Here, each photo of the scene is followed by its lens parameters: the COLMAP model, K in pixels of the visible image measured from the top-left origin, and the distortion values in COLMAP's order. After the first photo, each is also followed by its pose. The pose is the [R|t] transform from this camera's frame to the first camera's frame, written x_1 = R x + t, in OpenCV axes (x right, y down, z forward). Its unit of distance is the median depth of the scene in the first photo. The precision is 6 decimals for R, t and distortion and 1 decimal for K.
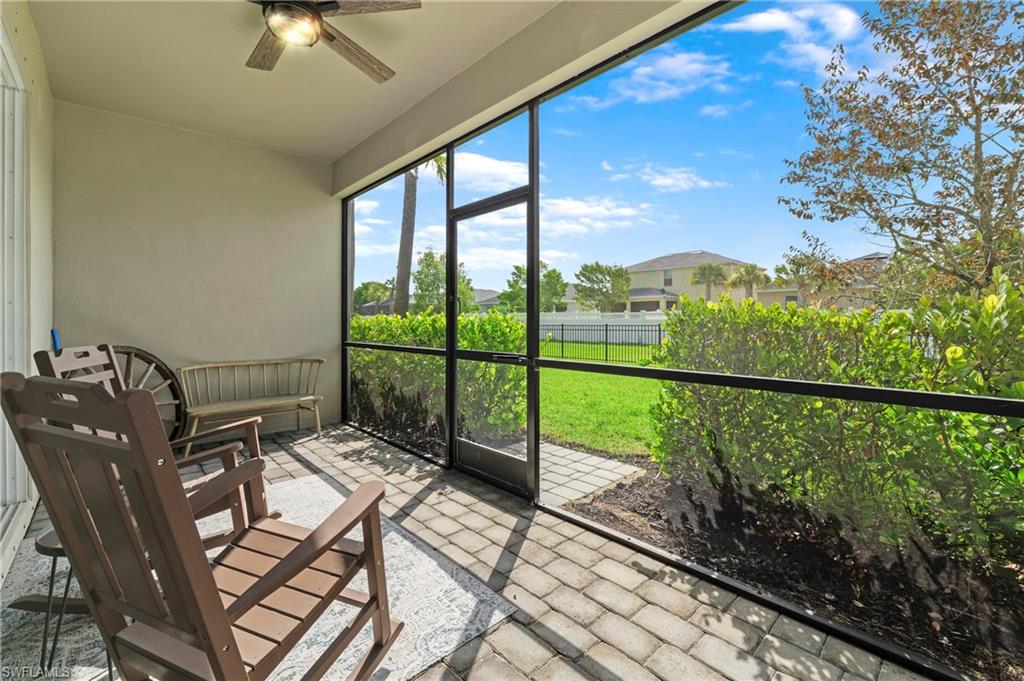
lens RADIAL K [[419.0, 0, 512.9], [0, 419.0, 314.1], [0, 0, 1]] dist [-0.008400, 0.000160]
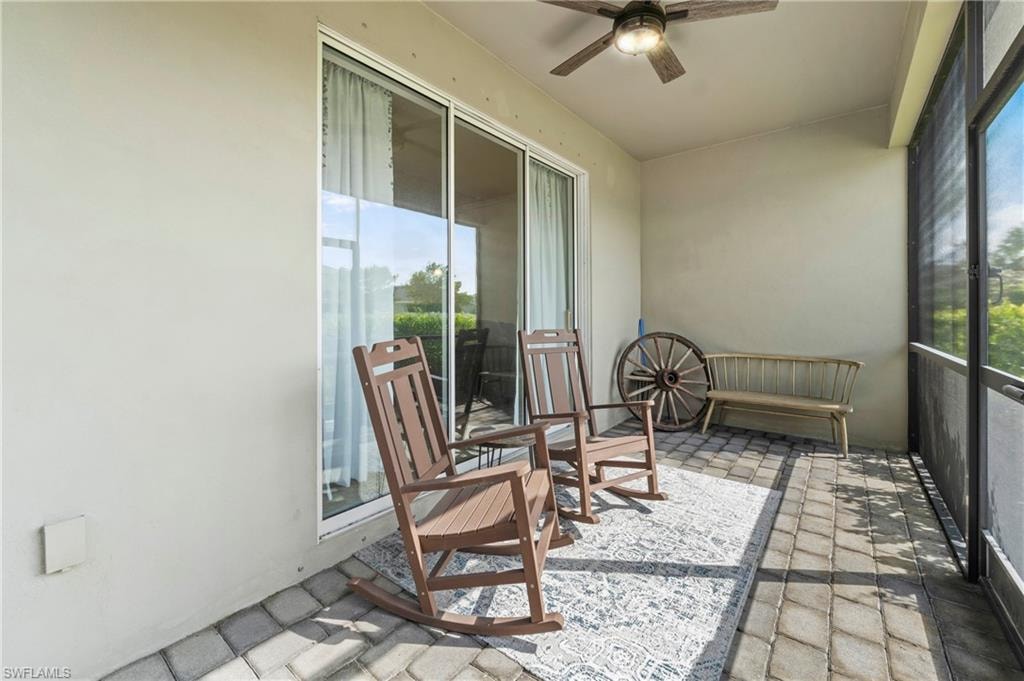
lens RADIAL K [[419.0, 0, 512.9], [0, 419.0, 314.1], [0, 0, 1]] dist [-0.008400, 0.000160]
pose [[0.174473, 0.005923, -0.984644, 0.263917], [0.012255, 0.999891, 0.008186, 0.002525], [0.984586, -0.013495, 0.174382, 0.289183]]
